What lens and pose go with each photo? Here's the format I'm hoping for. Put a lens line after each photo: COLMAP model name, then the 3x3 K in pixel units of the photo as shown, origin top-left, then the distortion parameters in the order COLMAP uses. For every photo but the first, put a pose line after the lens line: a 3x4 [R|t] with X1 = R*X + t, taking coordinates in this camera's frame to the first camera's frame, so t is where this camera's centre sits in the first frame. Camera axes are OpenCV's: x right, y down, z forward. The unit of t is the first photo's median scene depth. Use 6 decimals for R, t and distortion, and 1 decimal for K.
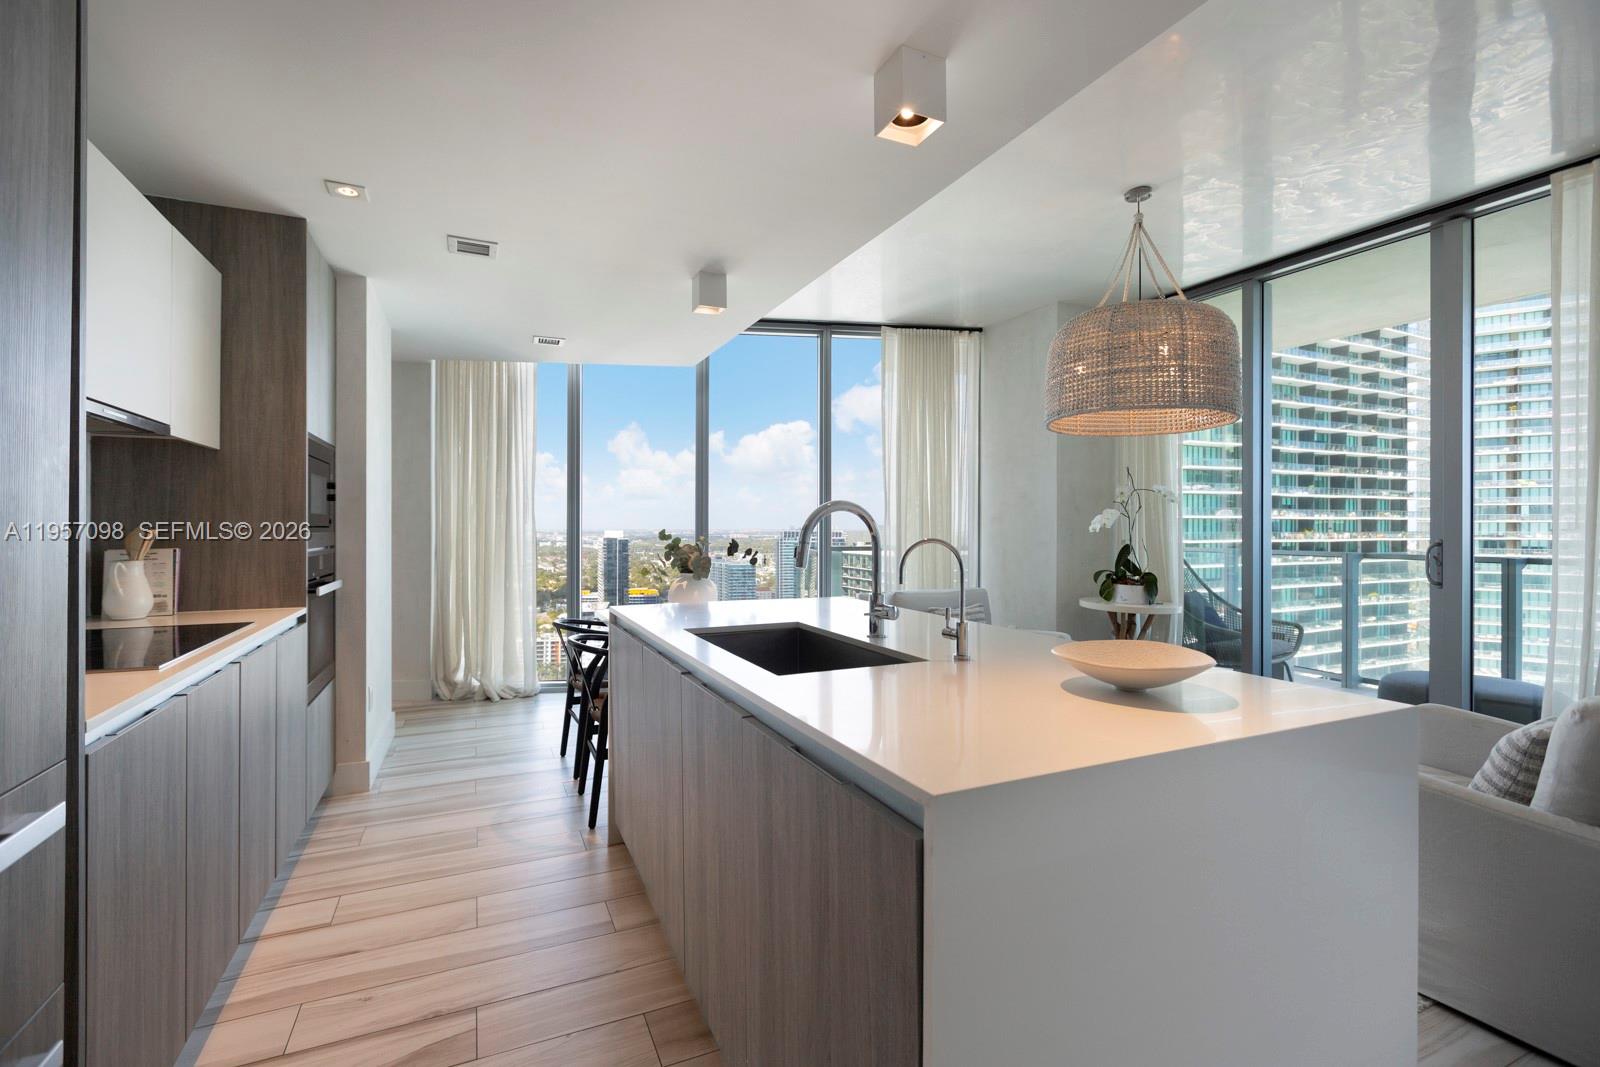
lens RADIAL K [[731.8, 0, 843.4], [0, 731.8, 528.7], [0, 0, 1]] dist [0.003464, -0.001583]
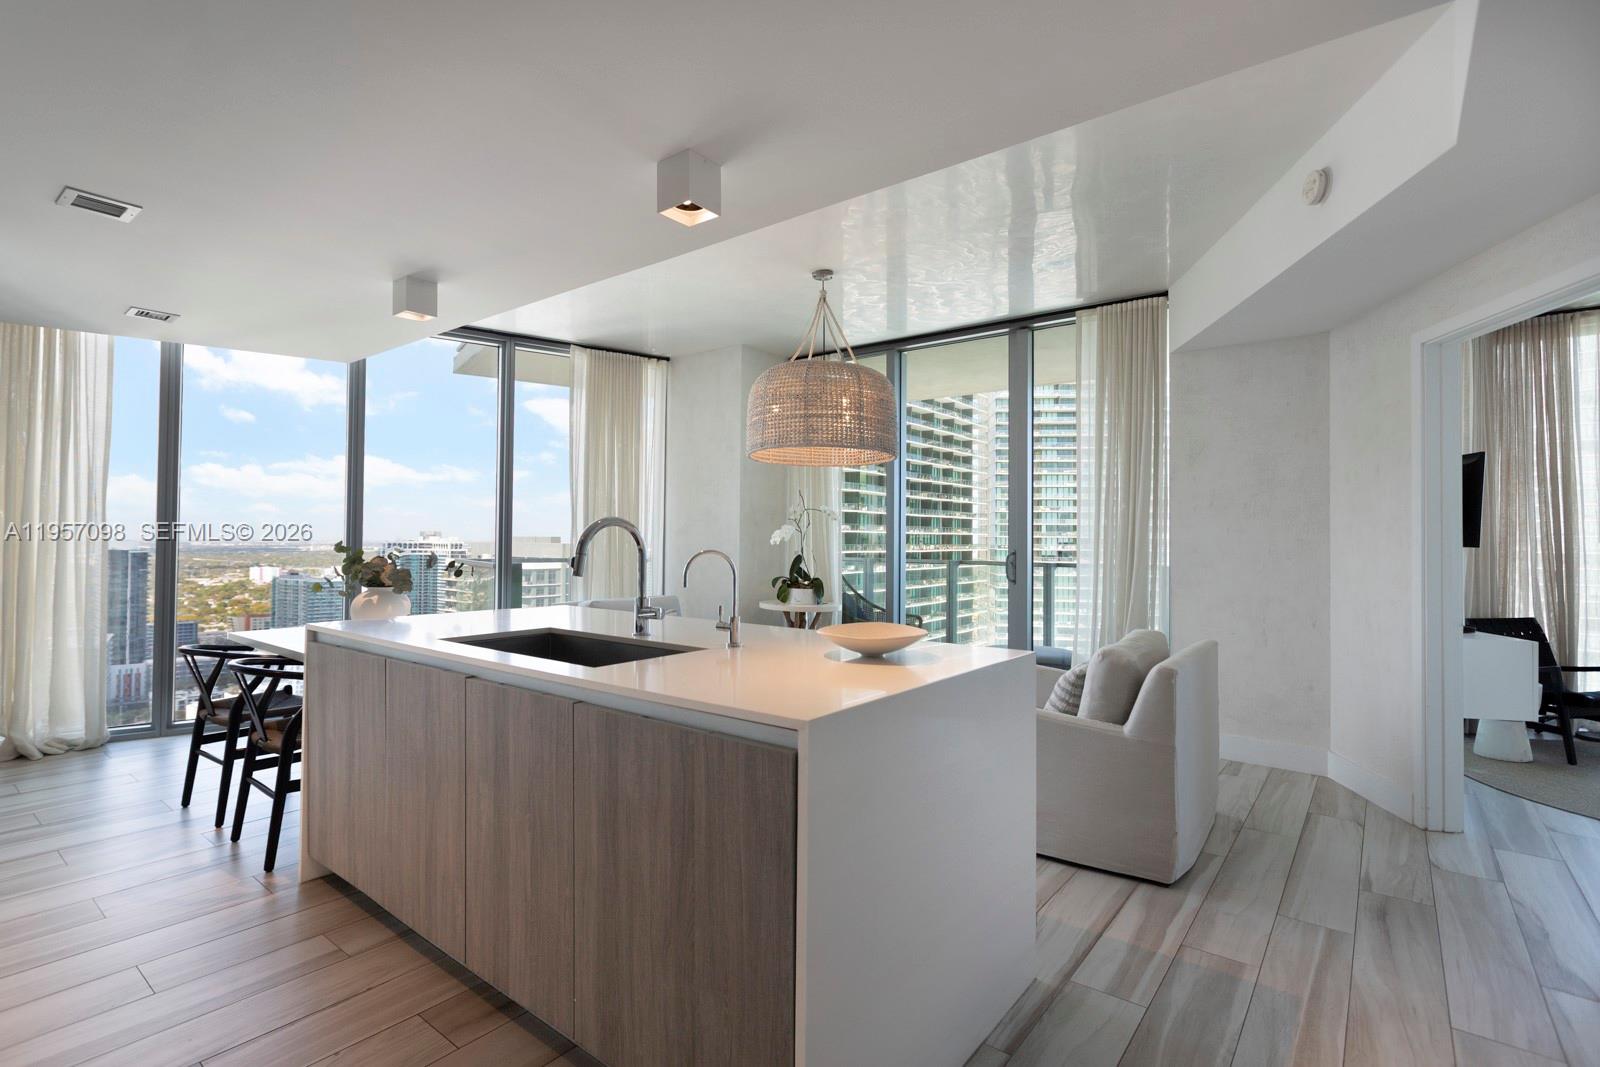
lens RADIAL K [[729.1, 0, 786.2], [0, 729.1, 531.4], [0, 0, 1]] dist [-0.000865, -0.000763]
pose [[0.912152, 0.008649, 0.409762, -0.129745], [-0.003553, 0.999907, -0.013197, -0.001244], [-0.409838, 0.010582, 0.912097, -0.084916]]
